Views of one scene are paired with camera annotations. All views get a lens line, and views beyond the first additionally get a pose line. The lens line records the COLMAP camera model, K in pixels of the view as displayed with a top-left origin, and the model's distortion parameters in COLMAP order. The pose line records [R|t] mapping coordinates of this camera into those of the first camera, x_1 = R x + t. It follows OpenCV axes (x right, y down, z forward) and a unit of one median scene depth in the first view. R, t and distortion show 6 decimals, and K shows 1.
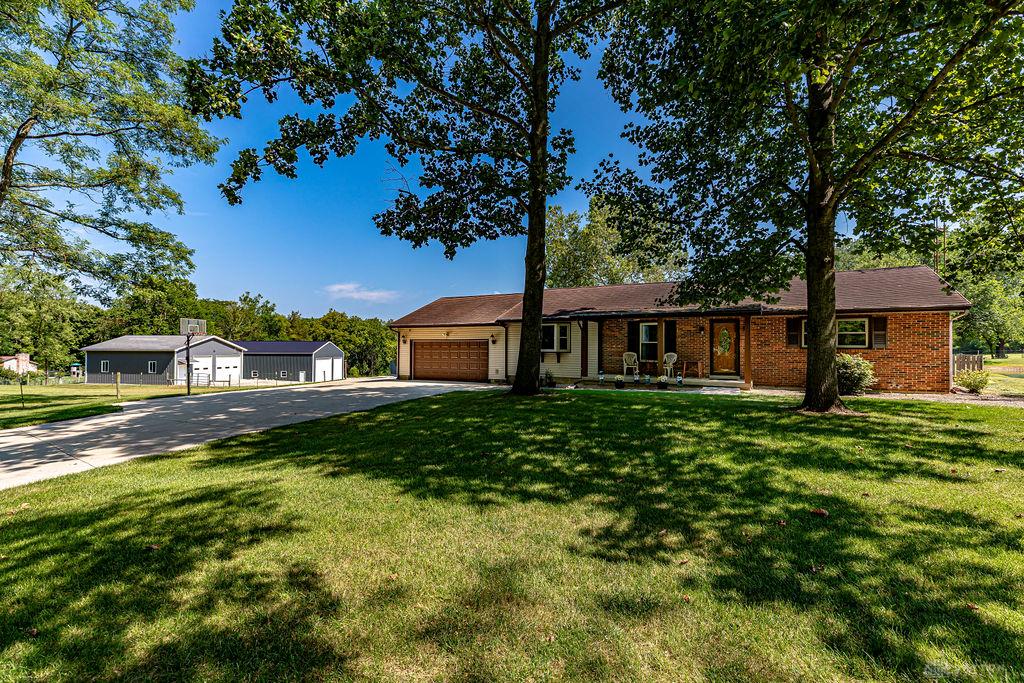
lens RADIAL K [[457.4, 0, 513.4], [0, 457.4, 346.3], [0, 0, 1]] dist [0.006137, -0.000127]
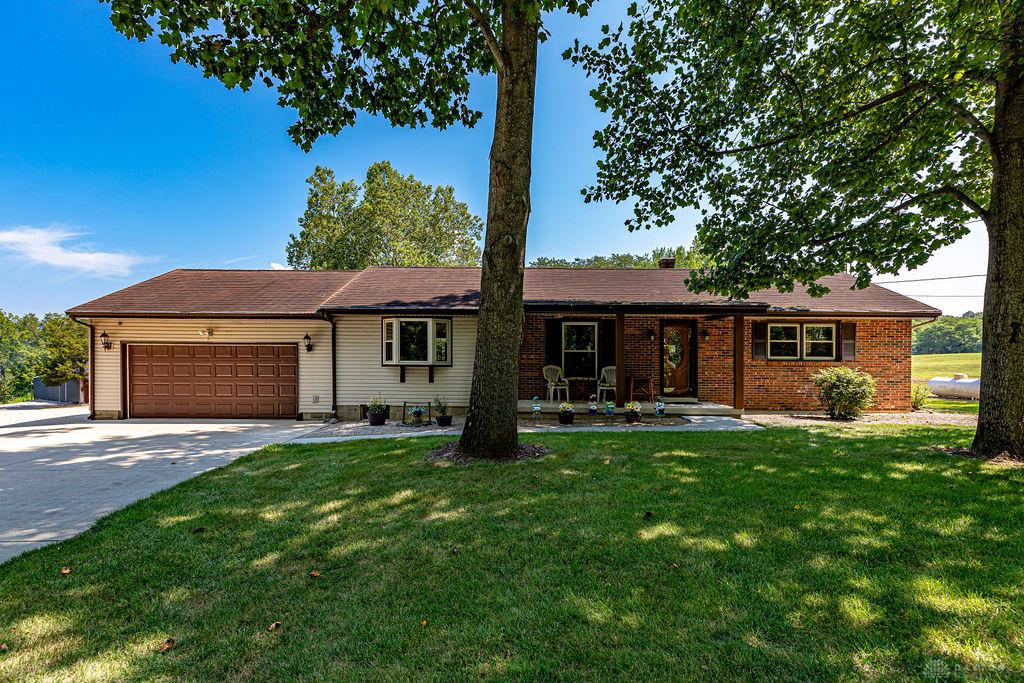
lens RADIAL K [[518.9, 0, 510.9], [0, 518.9, 375.7], [0, 0, 1]] dist [-0.003854, 0.000437]
pose [[0.881156, -0.010608, 0.472707, -0.121741], [-0.005454, 0.999454, 0.032594, 0.002914], [-0.472795, -0.031298, 0.880616, 0.292562]]
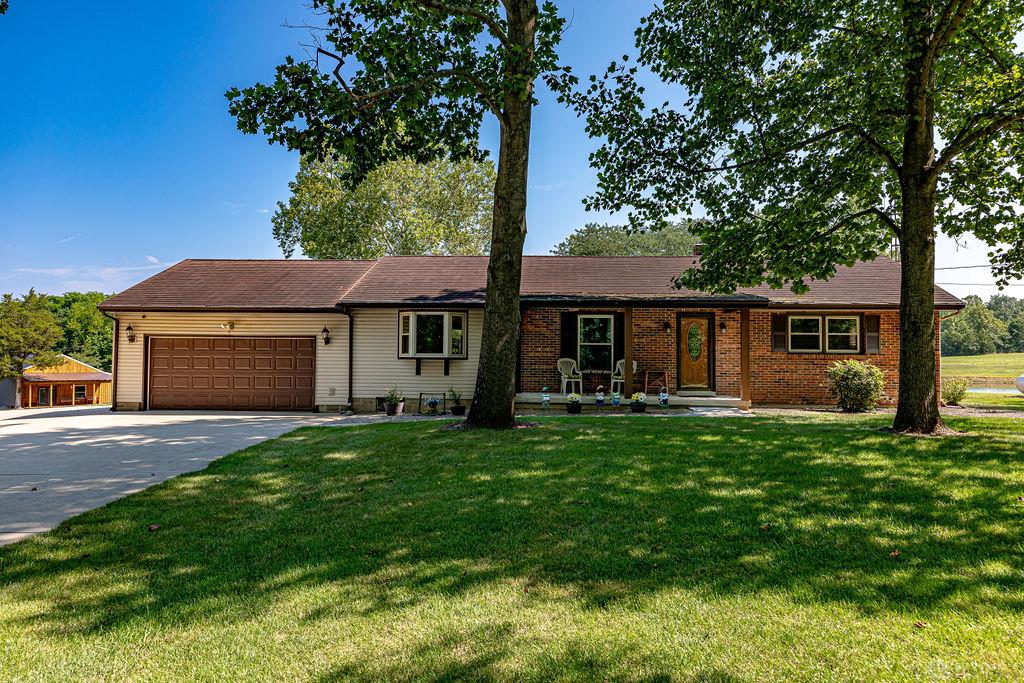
lens RADIAL K [[706.4, 0, 516.6], [0, 706.4, 336.3], [0, 0, 1]] dist [0.008345, -0.004503]
pose [[0.905282, 0.015549, 0.424526, -0.195527], [-0.006245, 0.999709, -0.023300, 0.004263], [-0.424764, 0.018442, 0.905116, 0.084522]]
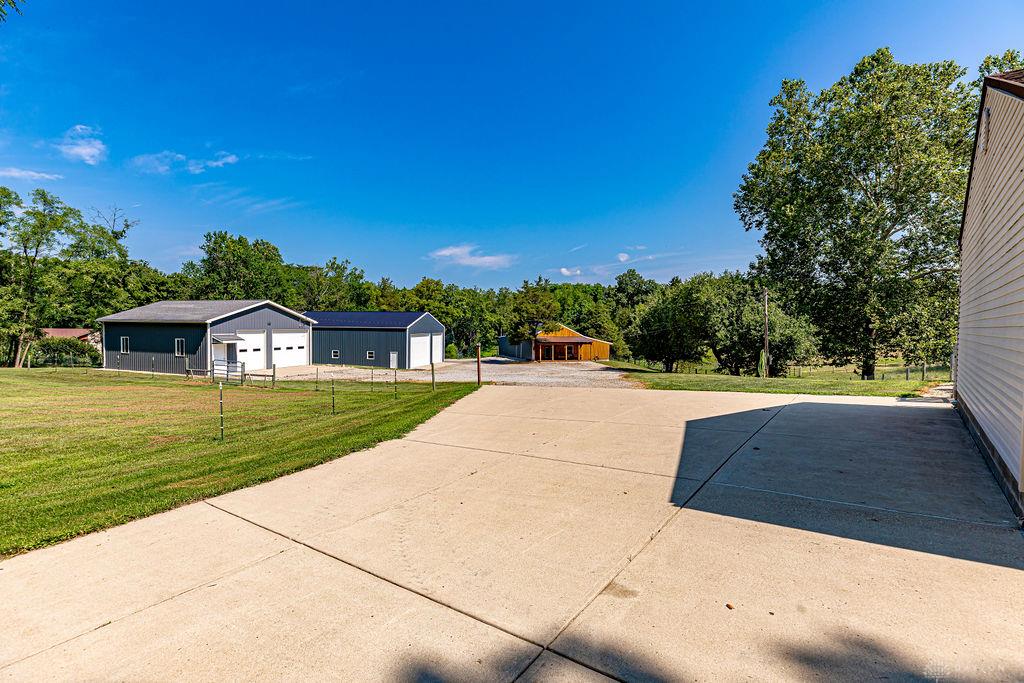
lens RADIAL K [[487.5, 0, 521.1], [0, 487.5, 337.8], [0, 0, 1]] dist [-0.011119, -0.000345]
pose [[0.984325, 0.009425, -0.176114, -0.410374], [-0.003412, 0.999402, 0.034412, 0.012815], [0.176333, -0.033272, 0.983768, 0.900276]]
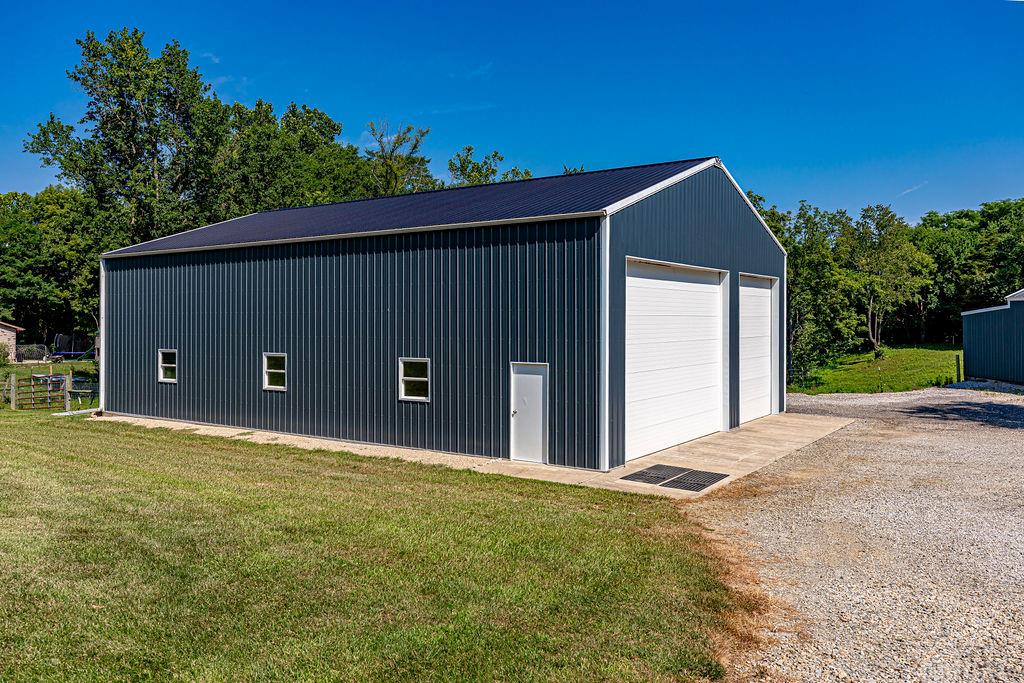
lens RADIAL K [[818.5, 0, 511.8], [0, 818.5, 336.8], [0, 0, 1]] dist [-0.000223, -0.000200]
pose [[0.846990, 0.005955, -0.531576, -0.869594], [0.008790, 0.999644, 0.025203, 0.089984], [0.531536, -0.026019, 0.846636, 2.011119]]
